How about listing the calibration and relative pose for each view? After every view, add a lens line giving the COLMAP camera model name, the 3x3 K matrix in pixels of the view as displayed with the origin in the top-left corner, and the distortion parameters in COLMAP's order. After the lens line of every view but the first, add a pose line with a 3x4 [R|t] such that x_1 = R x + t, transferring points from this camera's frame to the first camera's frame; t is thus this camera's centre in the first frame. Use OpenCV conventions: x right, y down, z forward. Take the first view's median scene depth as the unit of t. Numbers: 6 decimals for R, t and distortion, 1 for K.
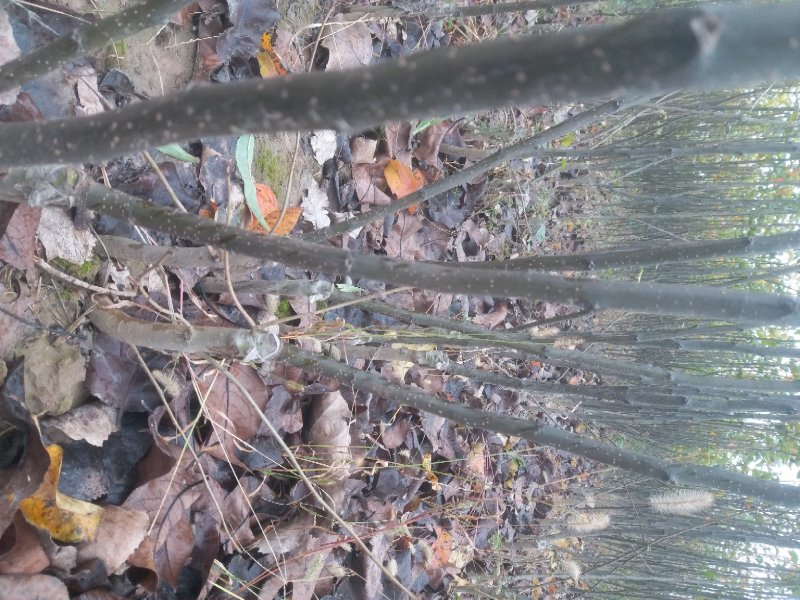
lens RADIAL K [[674.0, 0, 400.0], [0, 674.0, 300.0], [0, 0, 1]] dist [0.093240, -0.166353]
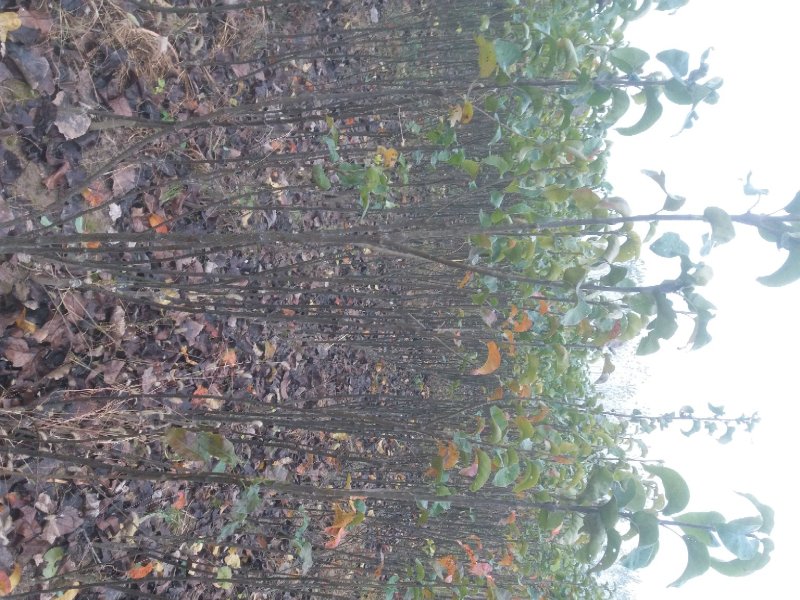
lens RADIAL K [[660.8, 0, 400.0], [0, 660.8, 300.0], [0, 0, 1]] dist [0.181987, -0.271388]
pose [[0.988748, -0.020933, 0.148122, 0.603648], [0.016640, 0.999406, 0.030164, 0.043939], [-0.148665, -0.027360, 0.988509, -1.813347]]
